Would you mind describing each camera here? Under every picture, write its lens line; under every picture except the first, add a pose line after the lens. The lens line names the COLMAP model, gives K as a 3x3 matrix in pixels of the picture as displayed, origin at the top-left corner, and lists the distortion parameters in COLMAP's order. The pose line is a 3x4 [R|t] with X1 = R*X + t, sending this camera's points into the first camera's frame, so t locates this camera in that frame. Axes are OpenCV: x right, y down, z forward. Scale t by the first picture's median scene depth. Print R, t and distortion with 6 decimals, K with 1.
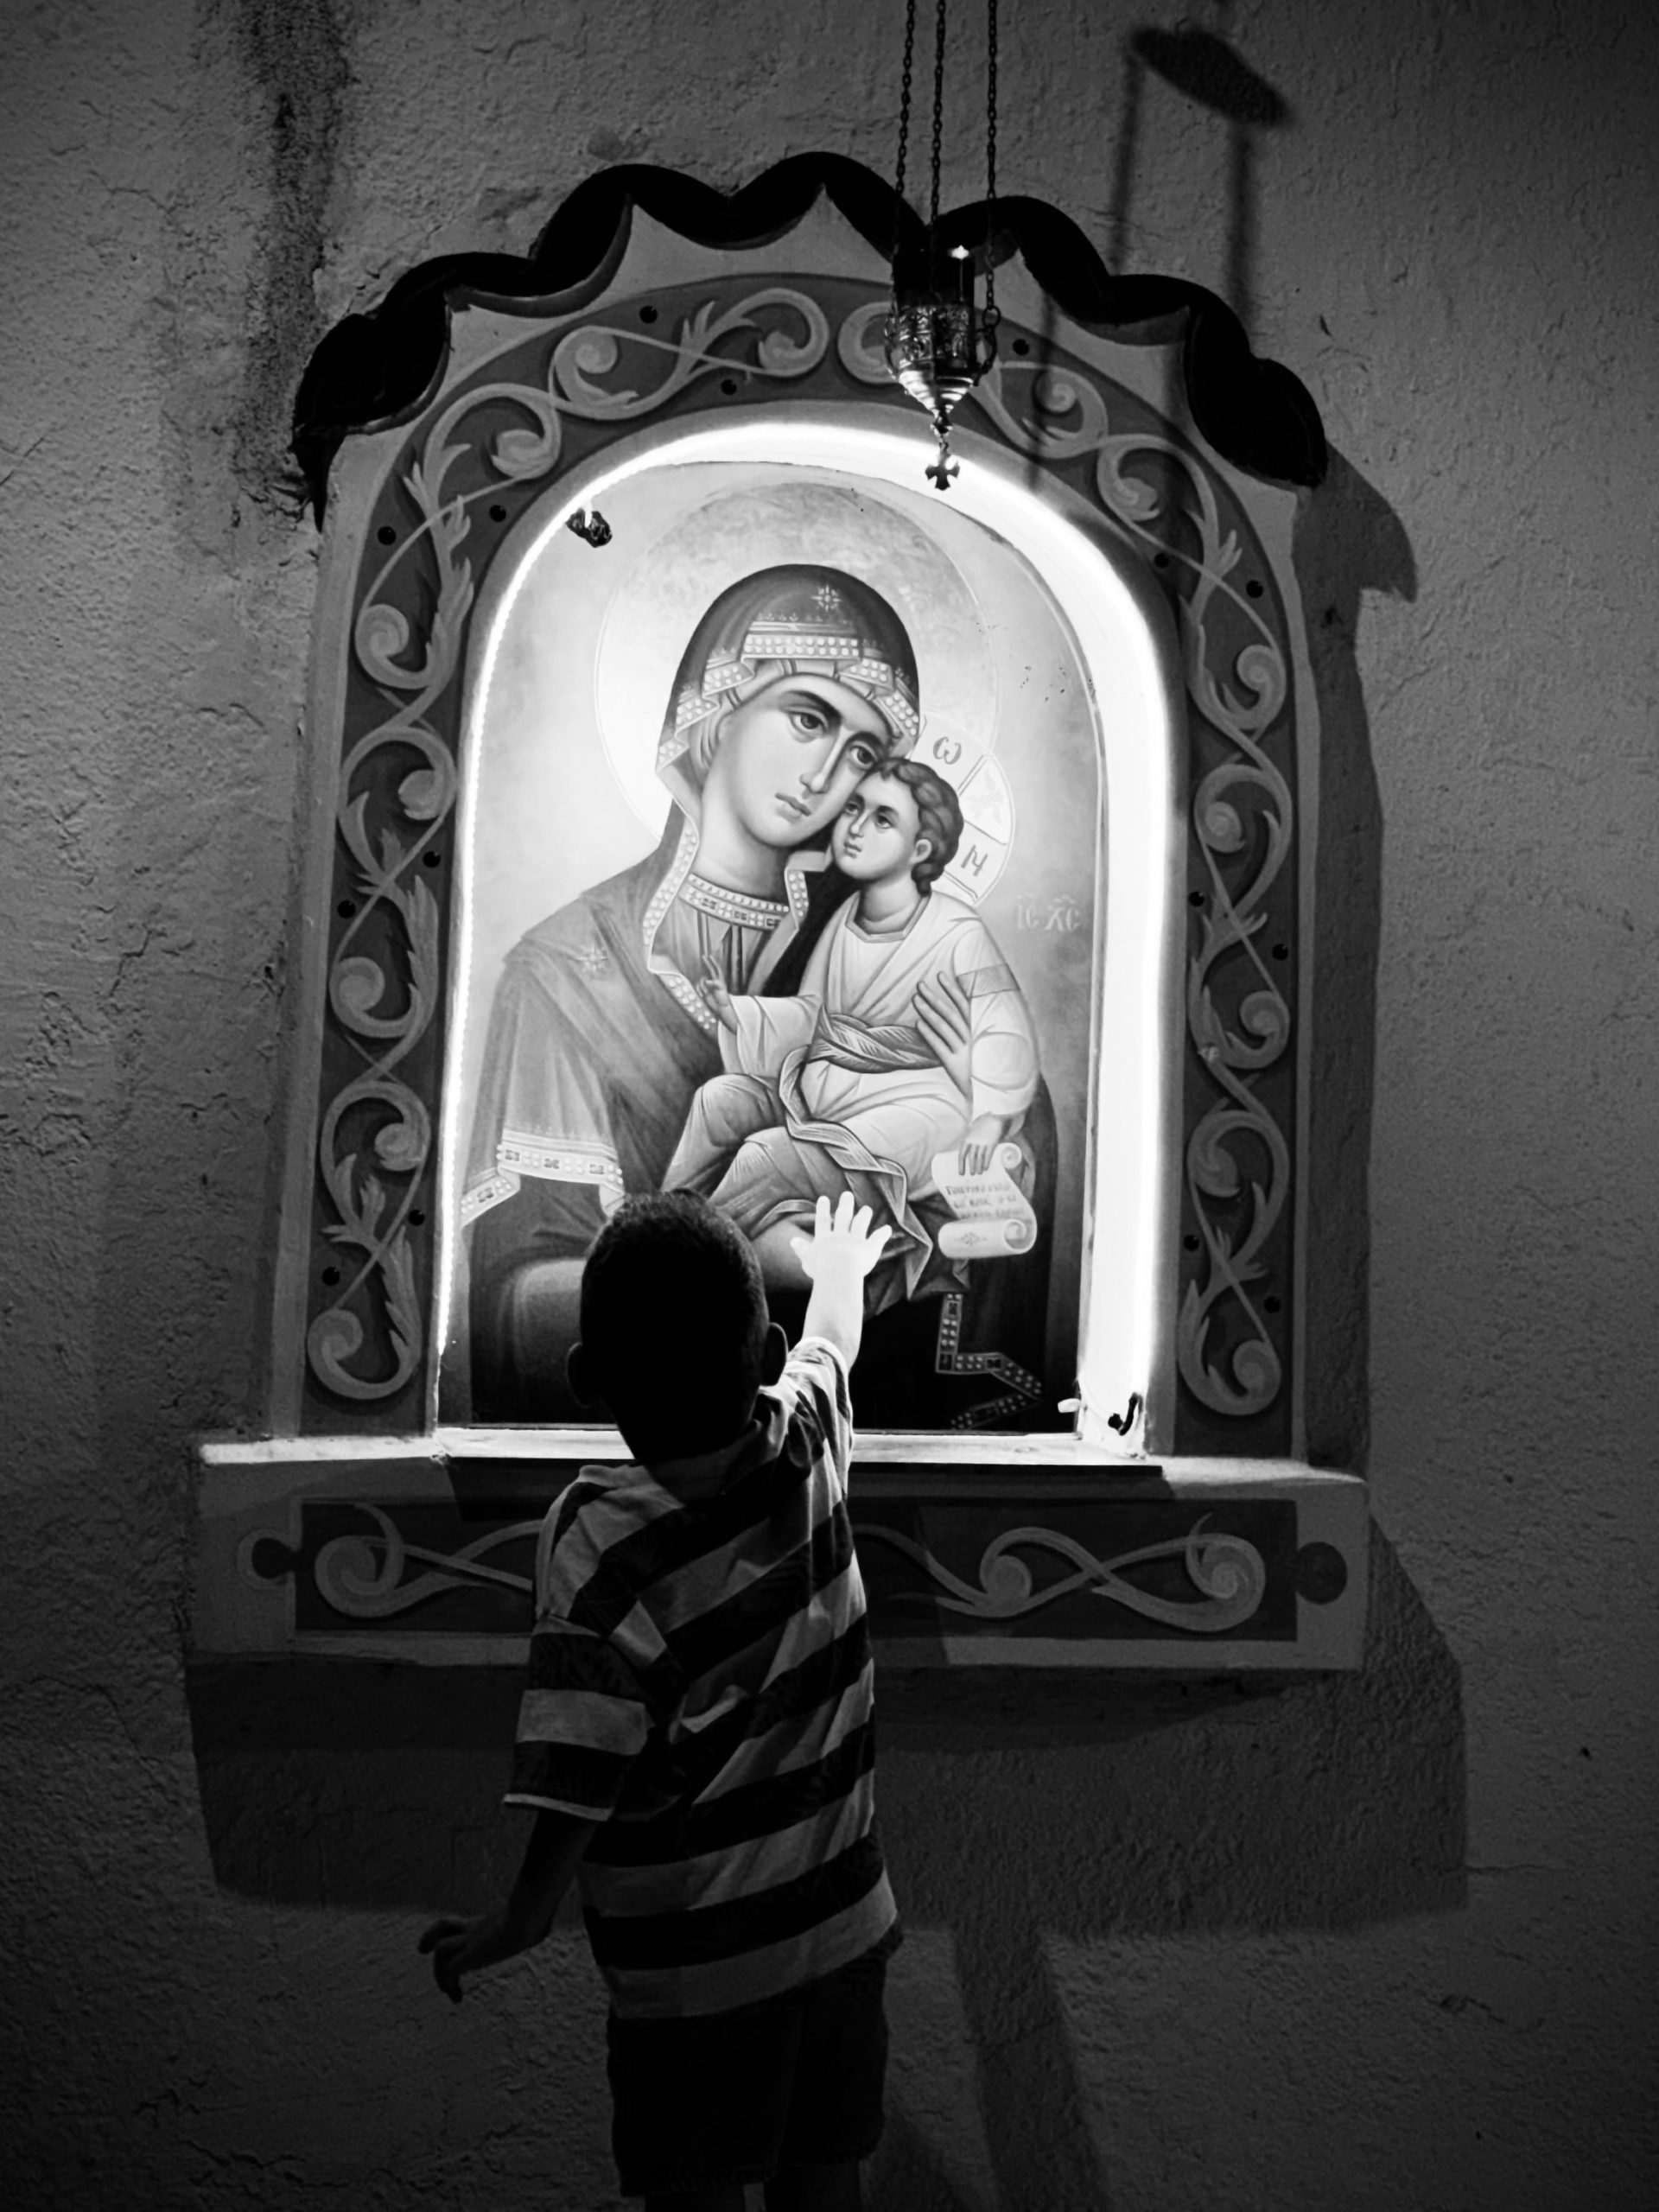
lens RADIAL K [[3810.3, 0, 829.2], [0, 3810.3, 1107.8], [0, 0, 1]] dist [0.145893, 0.000000]
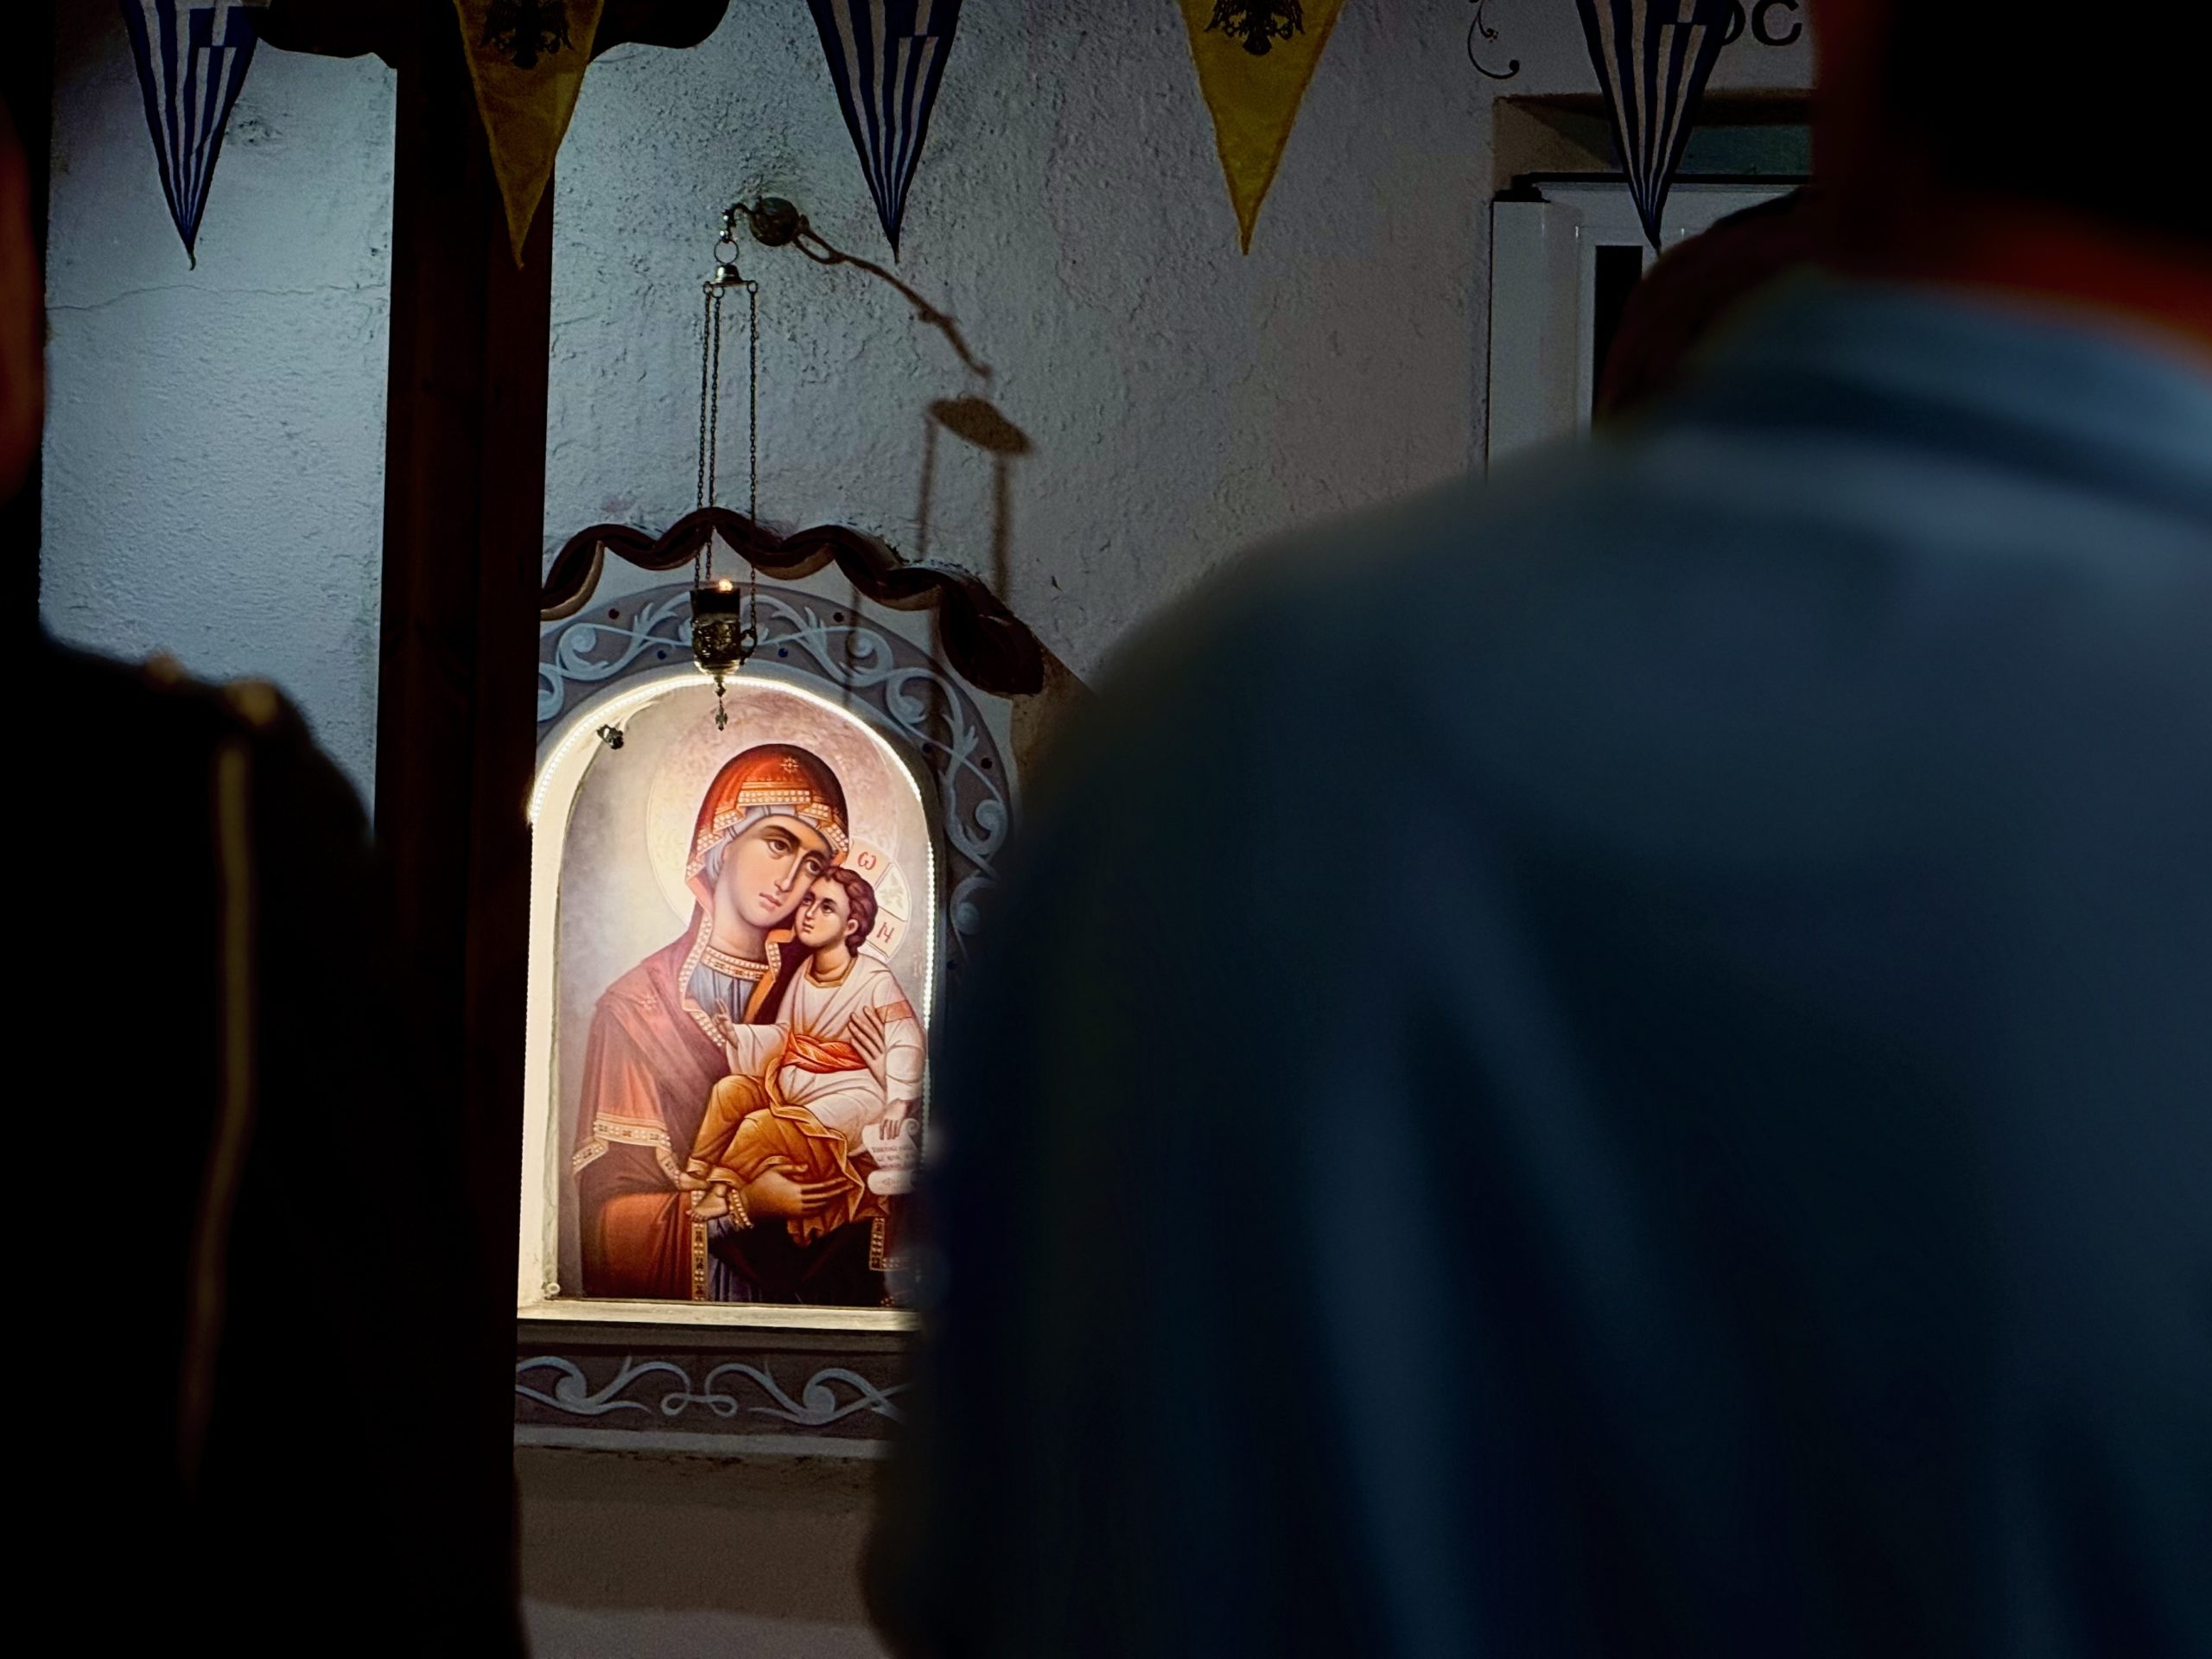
lens RADIAL K [[7738.9, 0, 1106.3], [0, 7738.9, 830.1], [0, 0, 1]] dist [0.756556, 0.000000]
pose [[0.852085, -0.014127, -0.523213, 1.766384], [0.019690, 0.999793, 0.005072, -0.122252], [0.523033, -0.014624, 0.852187, -1.617897]]
